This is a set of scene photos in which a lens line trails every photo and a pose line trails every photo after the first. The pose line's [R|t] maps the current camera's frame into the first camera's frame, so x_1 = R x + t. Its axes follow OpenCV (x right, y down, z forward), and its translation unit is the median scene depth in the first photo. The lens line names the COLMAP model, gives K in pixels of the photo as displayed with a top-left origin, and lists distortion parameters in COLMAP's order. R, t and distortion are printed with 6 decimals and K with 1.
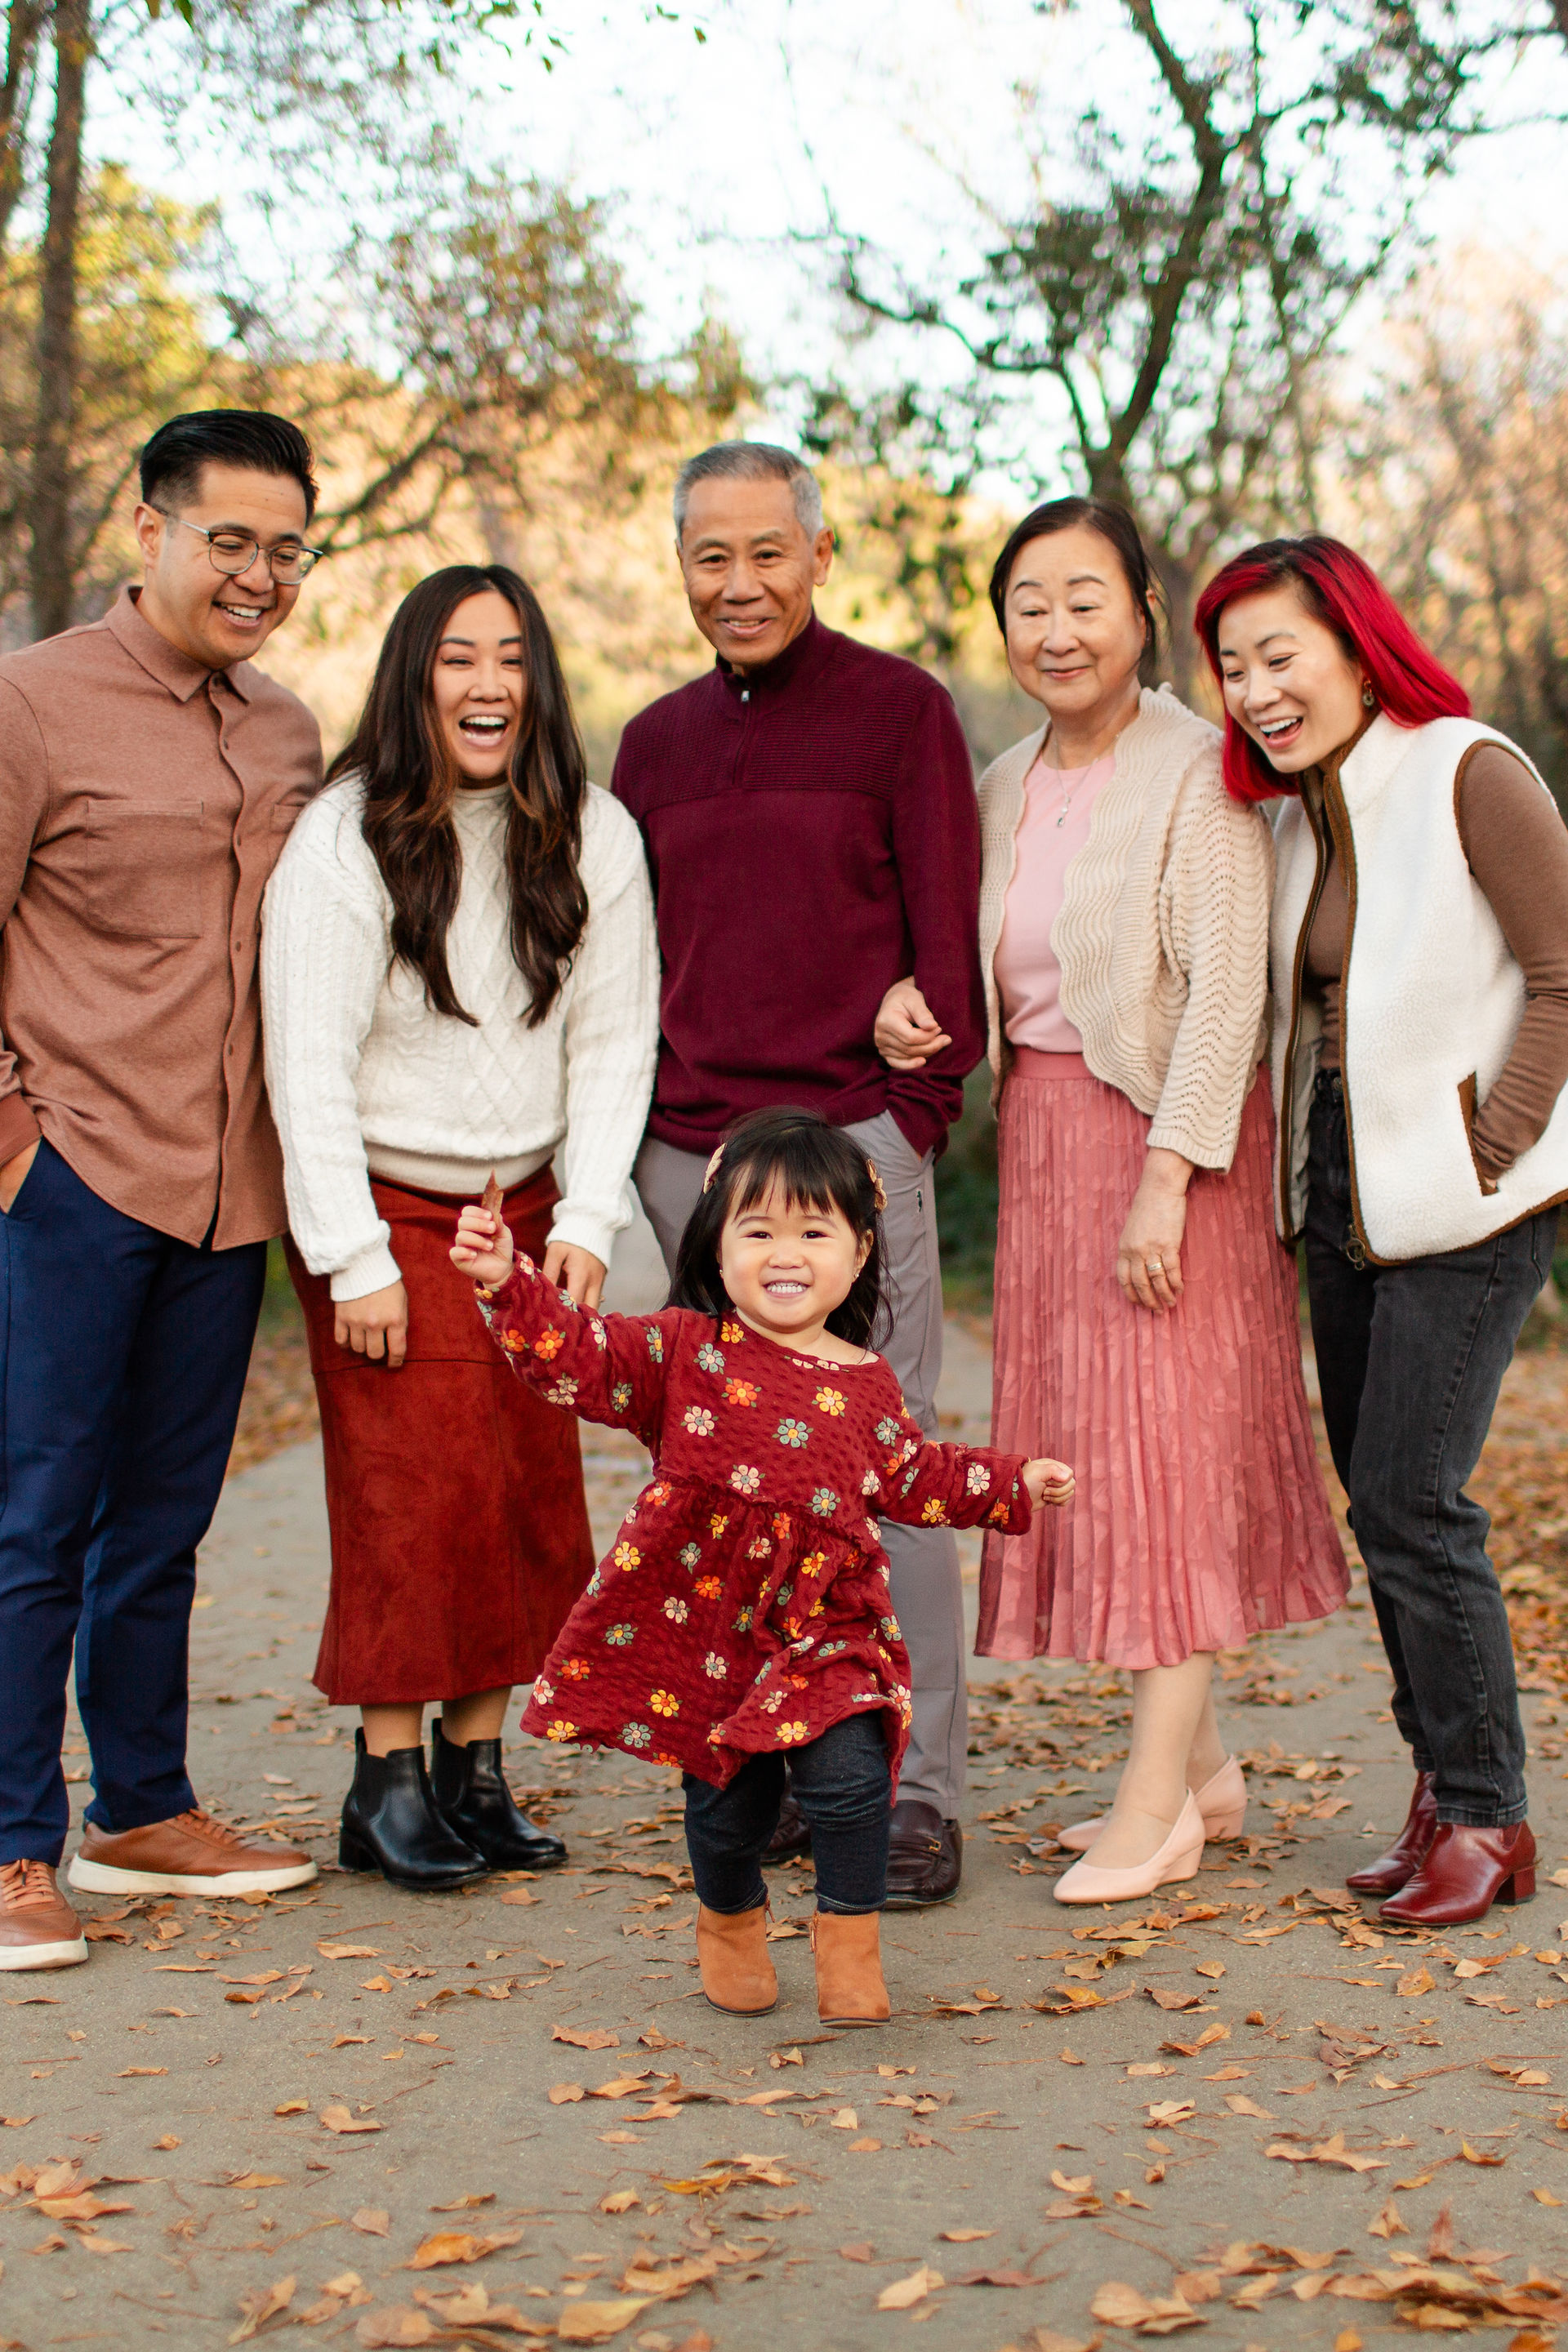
lens RADIAL K [[3300.0, 0, 858.4], [0, 3300.0, 1175.4], [0, 0, 1]] dist [-0.013544, 0.018742]
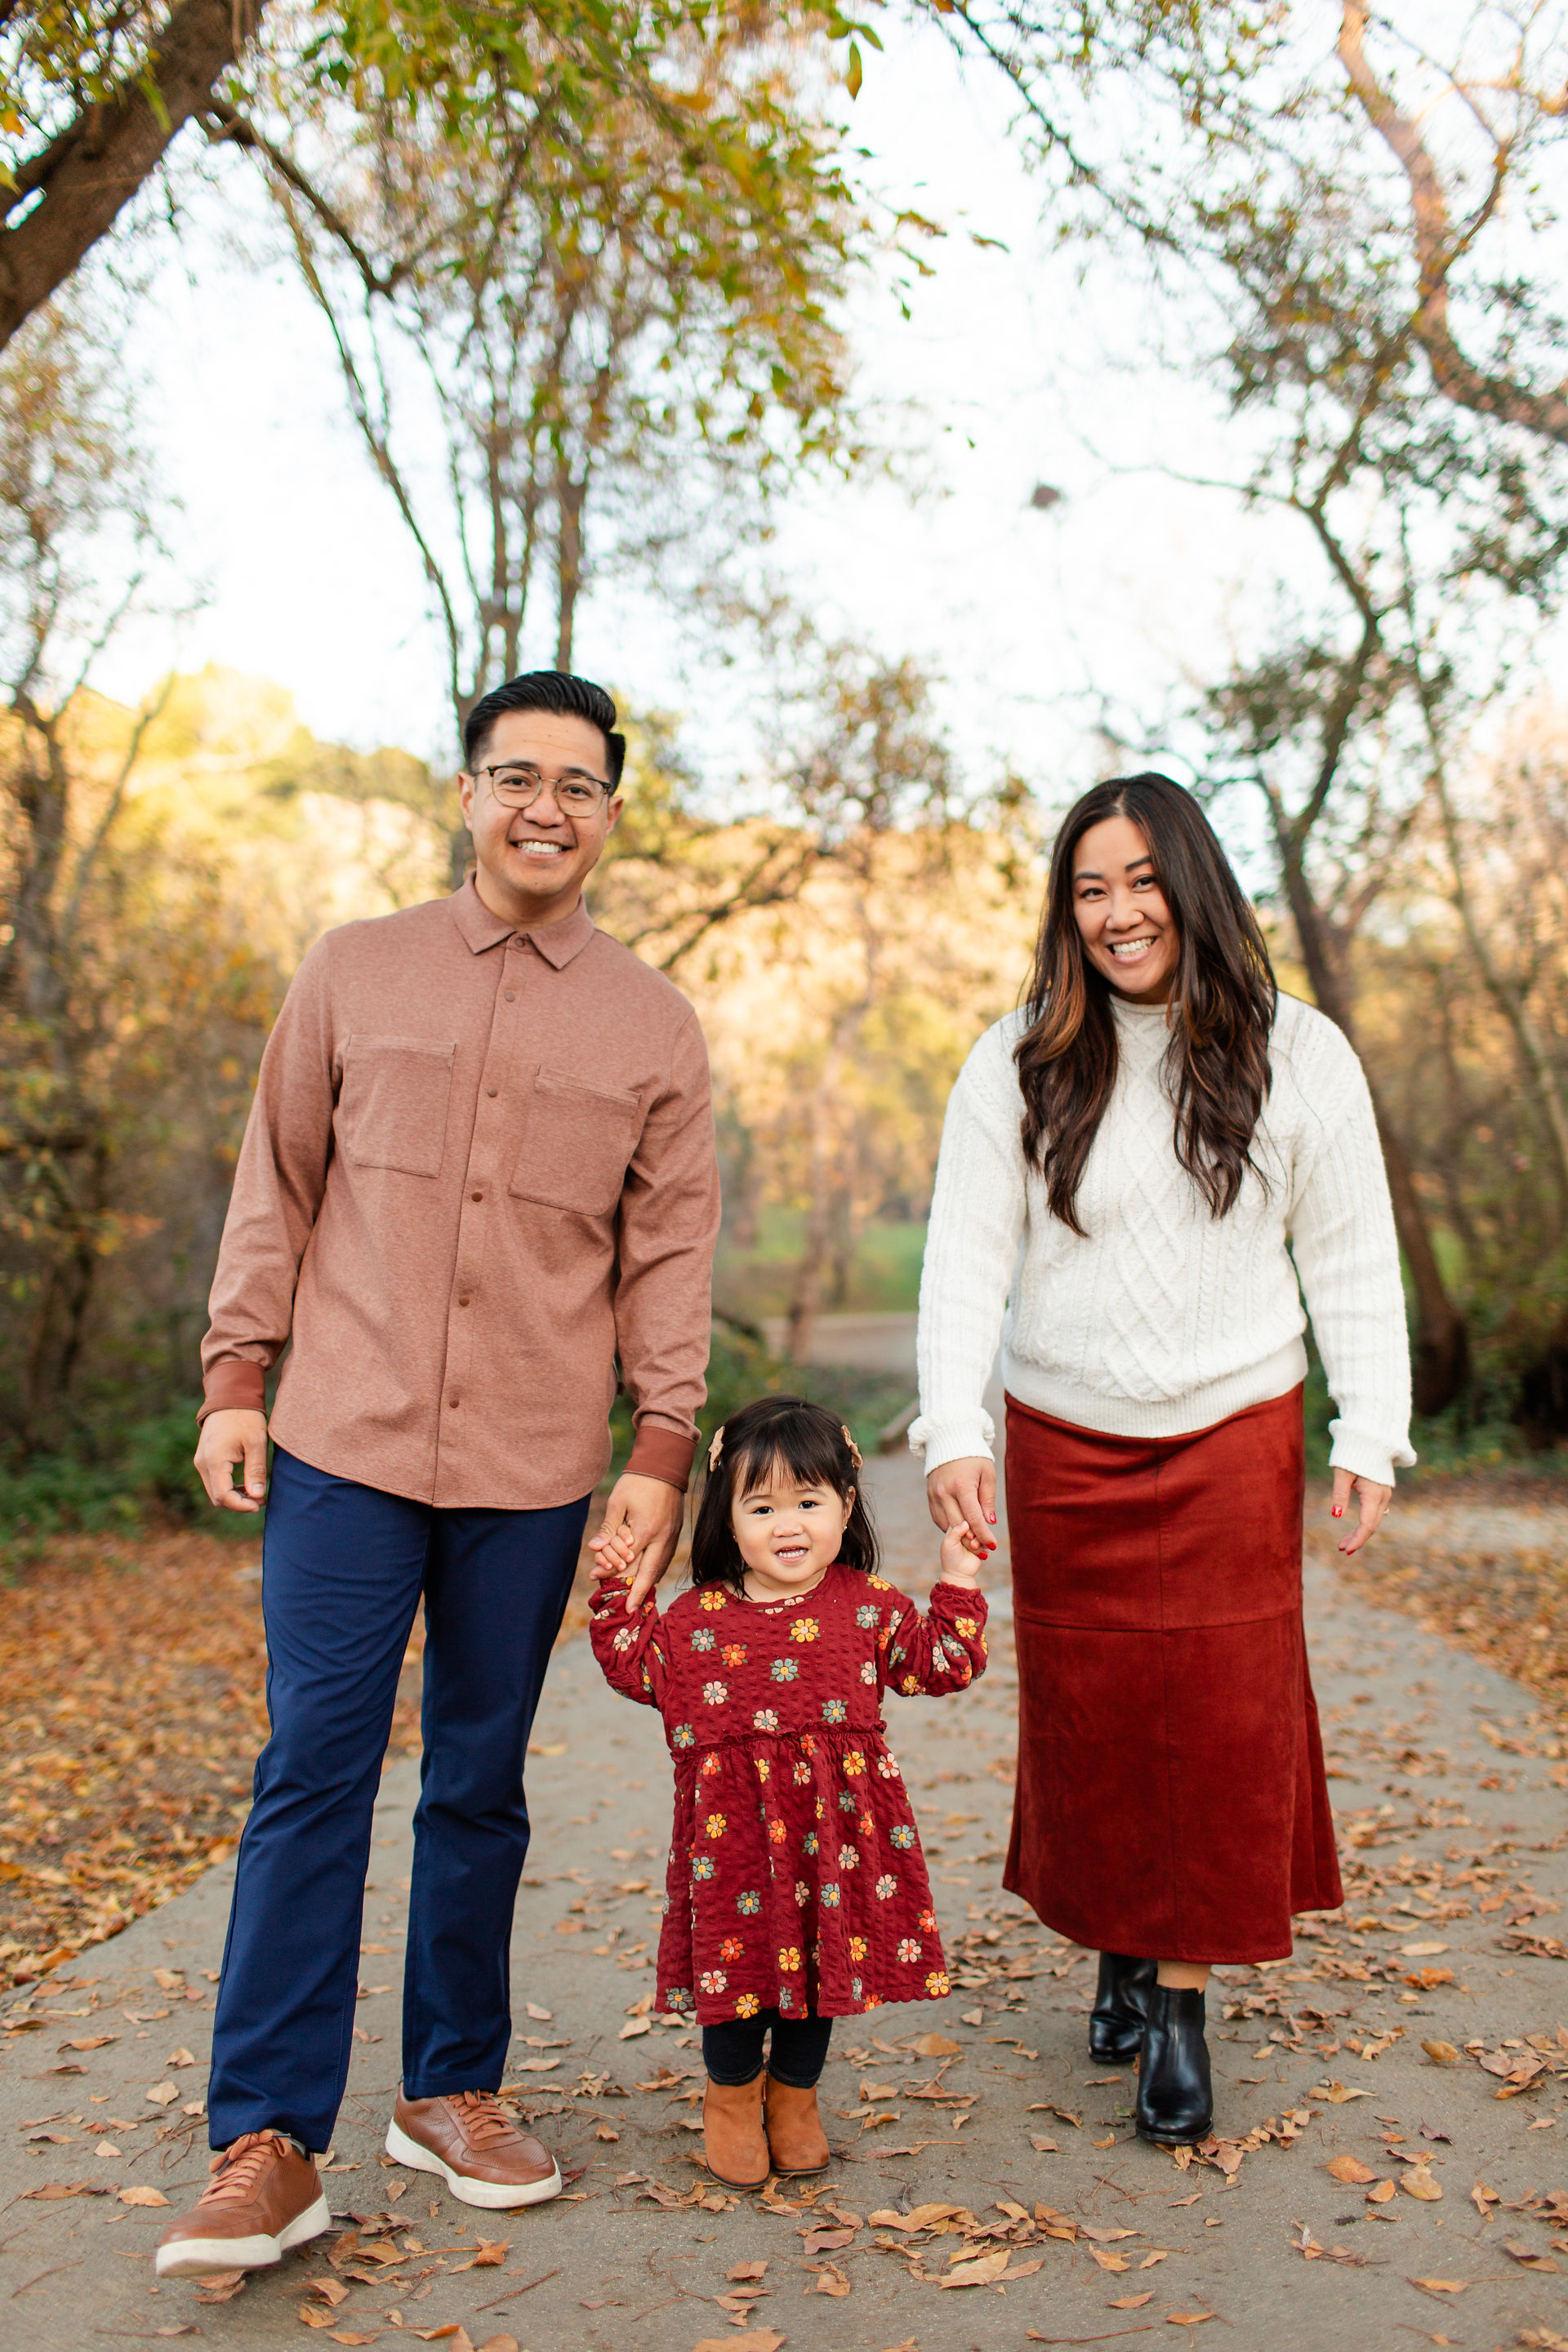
lens RADIAL K [[2197.7, 0, 777.6], [0, 2197.7, 1174.2], [0, 0, 1]] dist [0.004736, -0.015154]
pose [[0.988340, -0.009414, -0.151975, 0.000607], [-0.002826, 0.996781, -0.080122, -0.005569], [0.152240, 0.079617, 0.985132, 0.090010]]
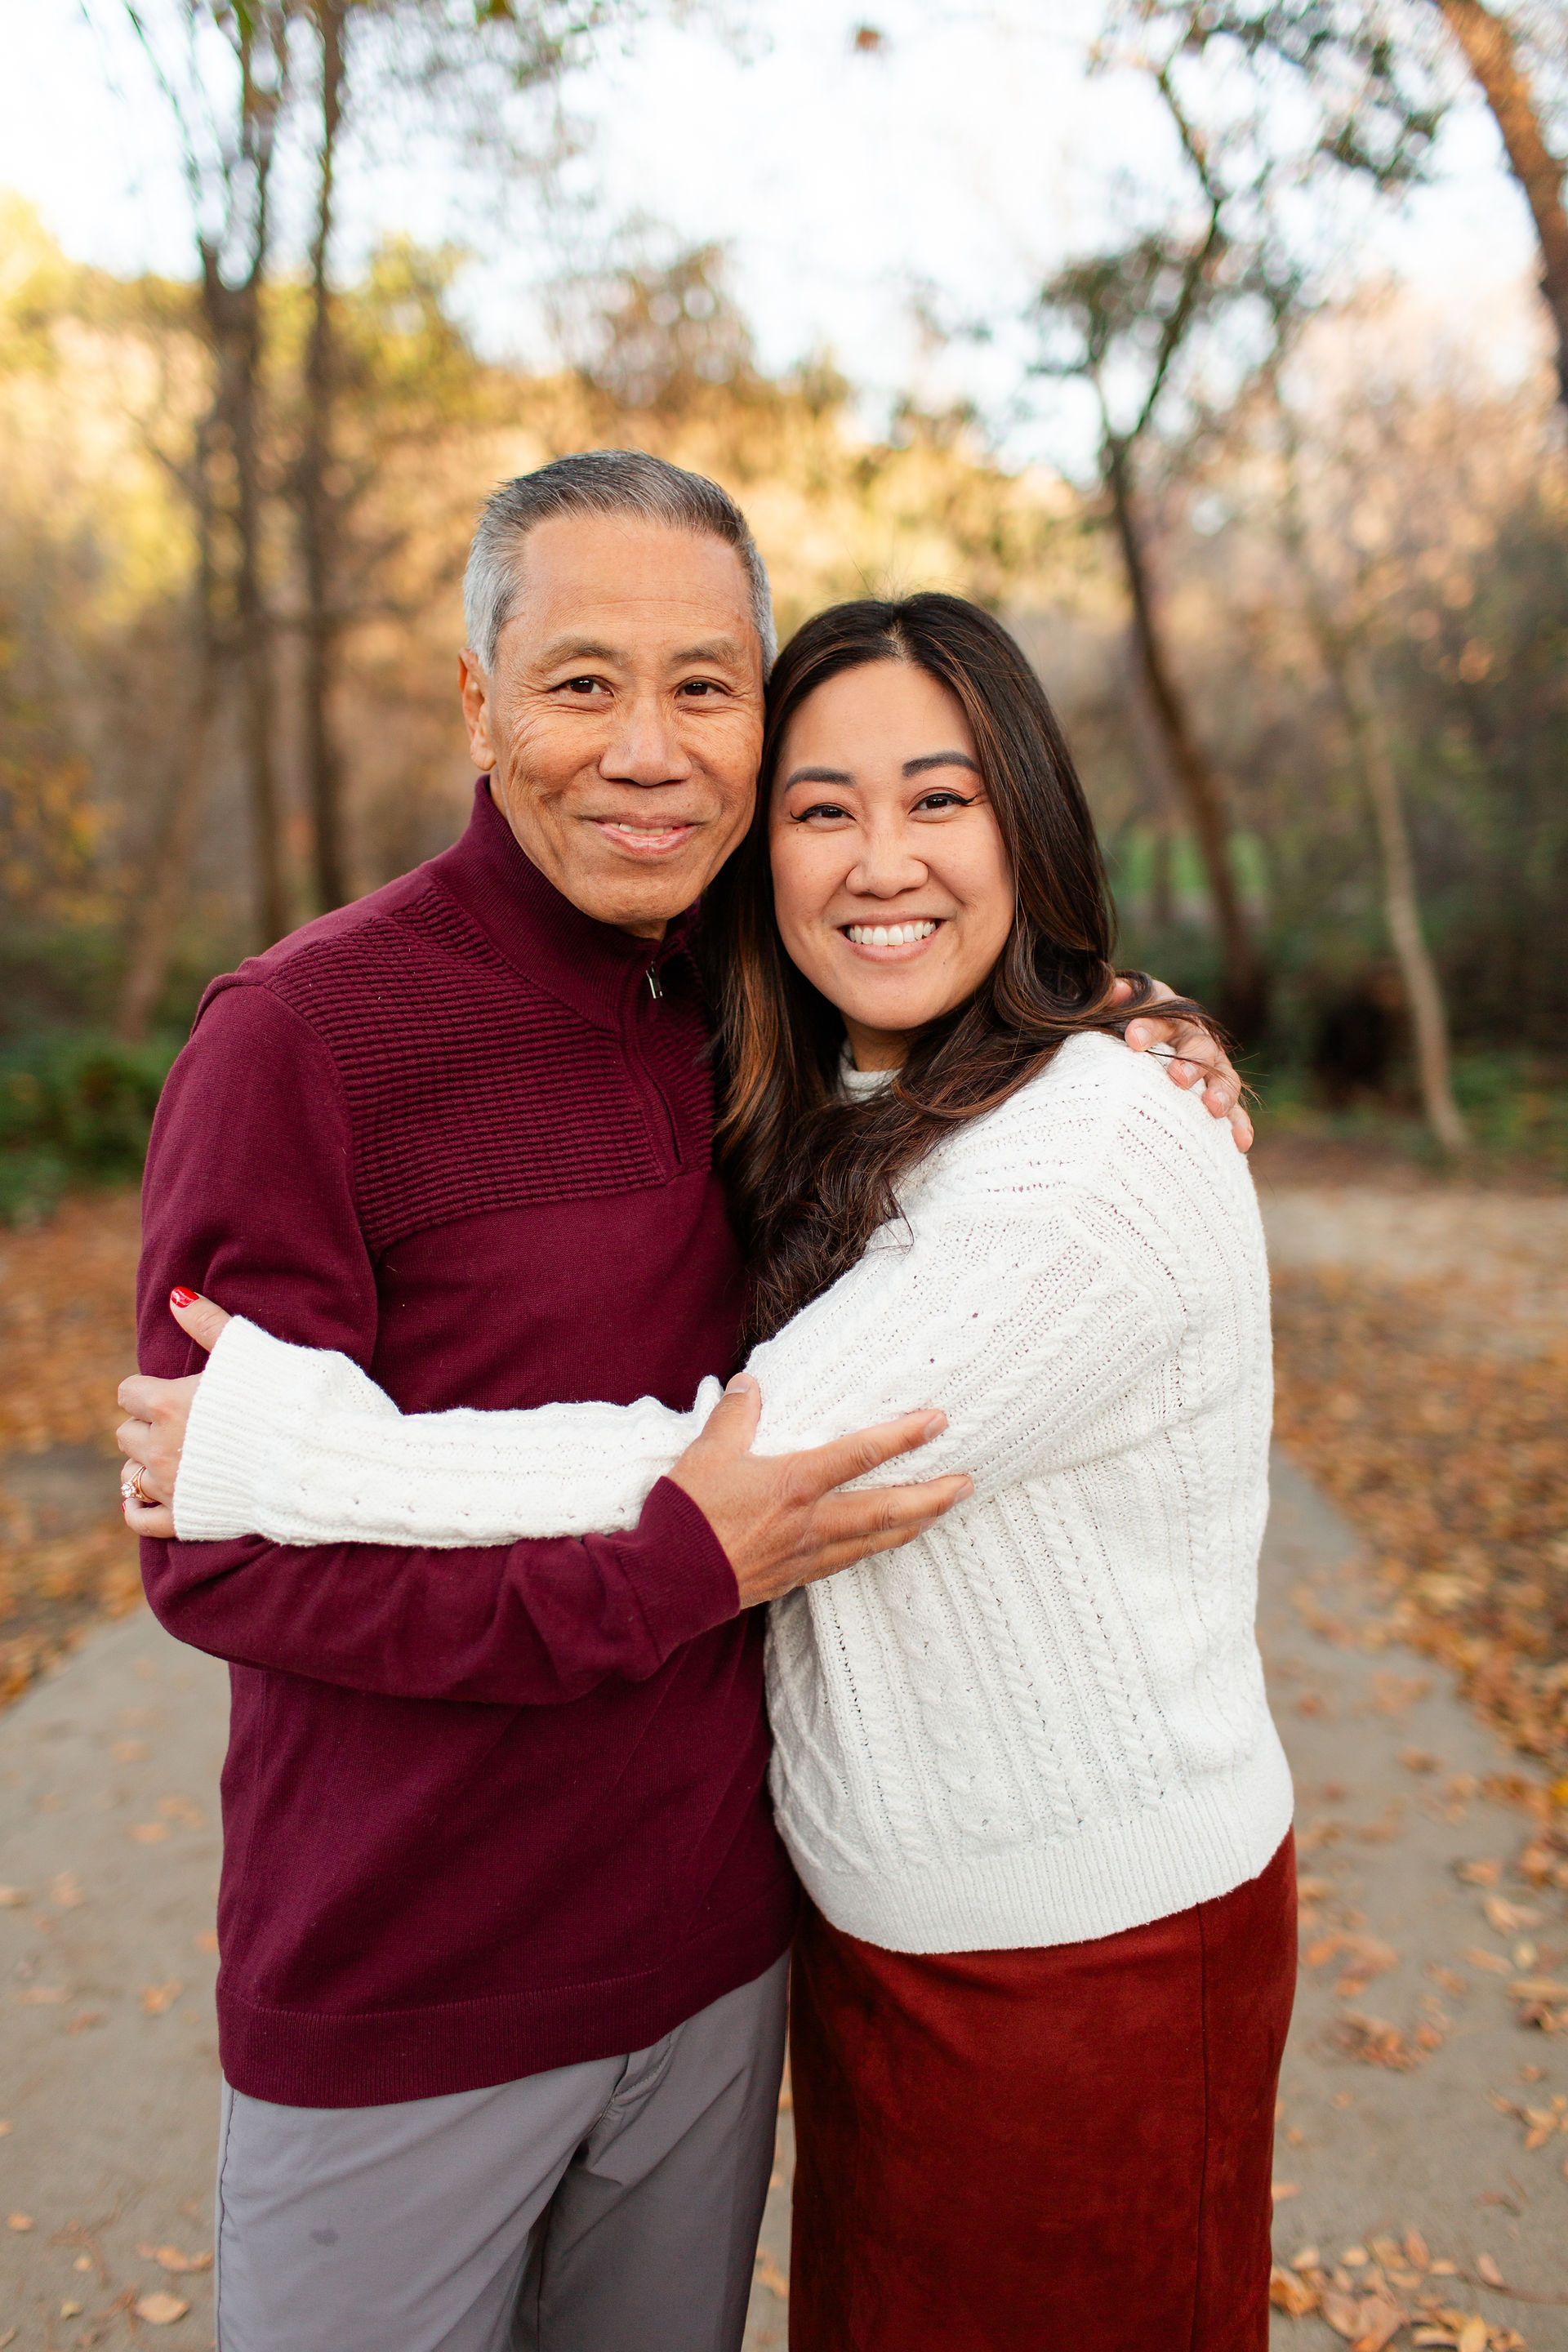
lens RADIAL K [[2208.1, 0, 778.4], [0, 2208.1, 1161.8], [0, 0, 1]] dist [0.003630, -0.012781]
pose [[0.997927, 0.024791, -0.059390, -0.000152], [-0.018481, 0.994349, 0.104539, -0.037136], [0.061646, -0.103225, 0.992746, 0.134866]]
